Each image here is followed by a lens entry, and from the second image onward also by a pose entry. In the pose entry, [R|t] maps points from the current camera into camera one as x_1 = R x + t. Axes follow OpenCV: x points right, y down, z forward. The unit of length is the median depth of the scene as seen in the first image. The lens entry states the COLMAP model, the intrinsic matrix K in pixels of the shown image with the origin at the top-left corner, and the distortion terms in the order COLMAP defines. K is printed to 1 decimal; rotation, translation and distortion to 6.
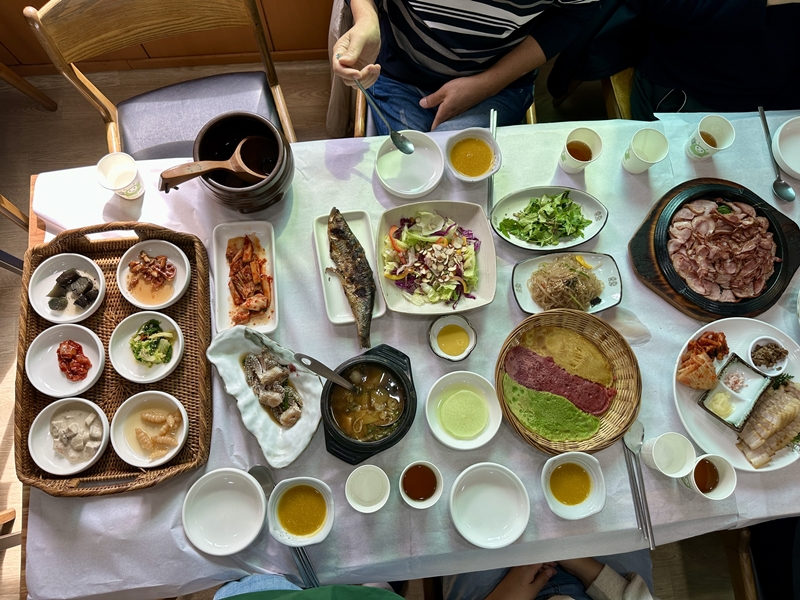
lens RADIAL K [[559.8, 0, 397.6], [0, 559.8, 297.9], [0, 0, 1]] dist [0.000195, 0.004130]
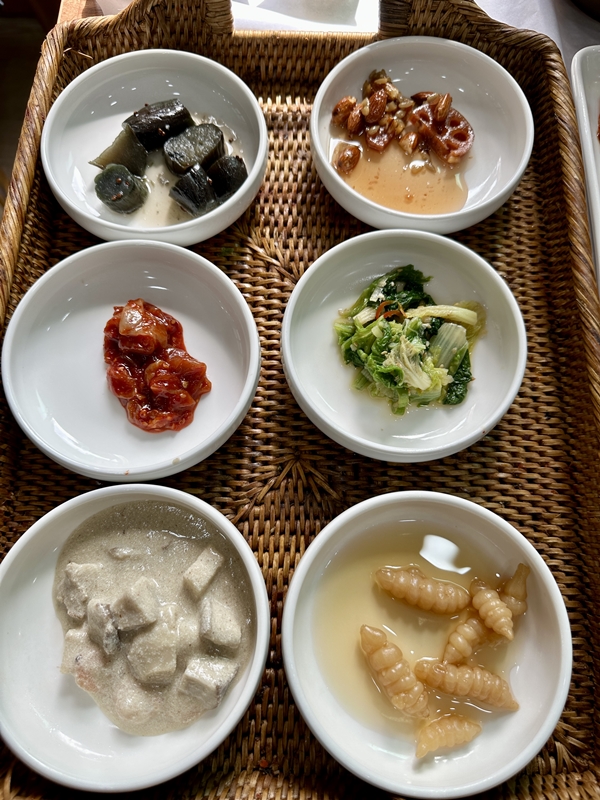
lens RADIAL K [[551.1, 0, 301.5], [0, 551.1, 401.3], [0, 0, 1]] dist [0.037339, -0.029476]
pose [[0.993328, 0.100084, -0.057301, -0.483416], [-0.103704, 0.992538, -0.064134, 0.143875], [0.050455, 0.069648, 0.996295, 0.711315]]
